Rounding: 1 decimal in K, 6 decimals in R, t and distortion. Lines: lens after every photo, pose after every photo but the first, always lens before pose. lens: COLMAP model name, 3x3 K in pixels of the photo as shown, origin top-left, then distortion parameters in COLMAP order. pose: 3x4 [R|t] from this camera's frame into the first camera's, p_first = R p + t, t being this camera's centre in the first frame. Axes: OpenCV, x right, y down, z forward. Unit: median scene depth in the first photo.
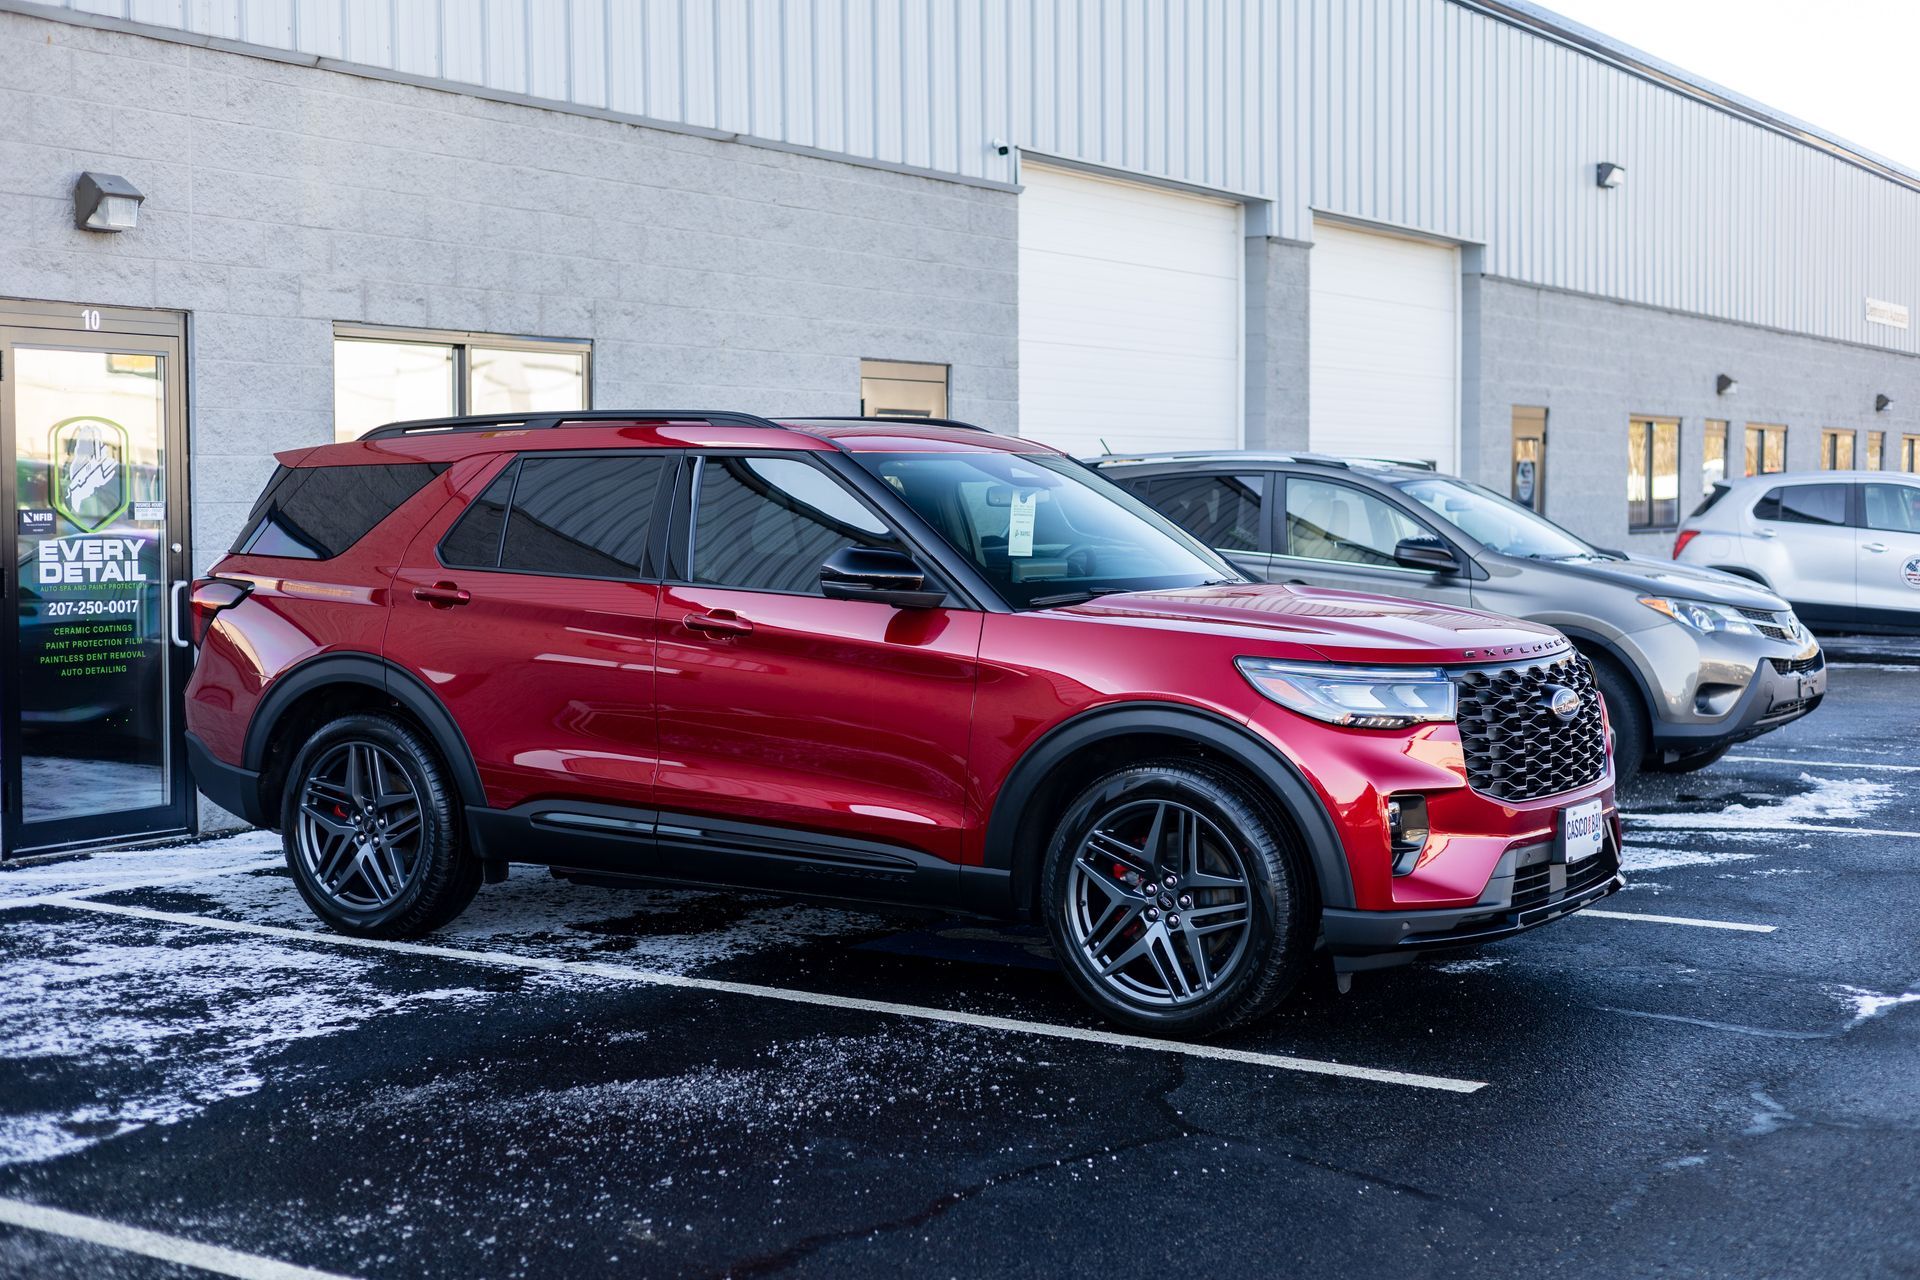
lens RADIAL K [[2460.6, 0, 960.0], [0, 2460.6, 640.0], [0, 0, 1]] dist [-0.001384, -0.042554]
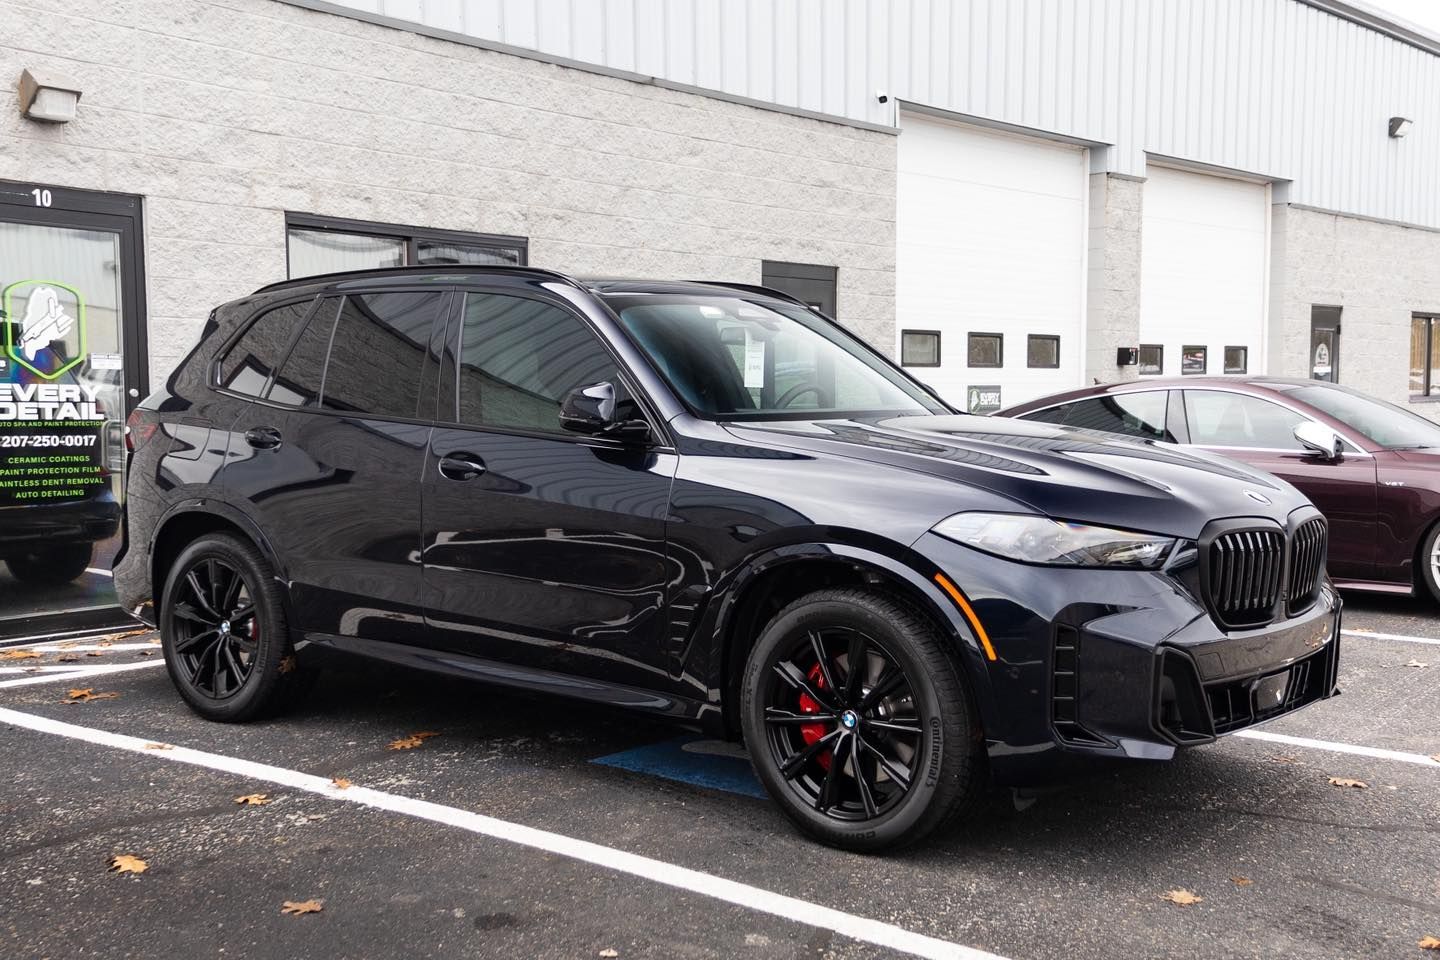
lens RADIAL K [[1621.9, 0, 720.0], [0, 1621.9, 480.0], [0, 0, 1]] dist [0.298703, -0.243104]
pose [[0.992339, 0.006329, -0.123379, 0.056799], [-0.006460, 0.999979, -0.000659, 0.003297], [0.123372, 0.001451, 0.992359, 0.177220]]
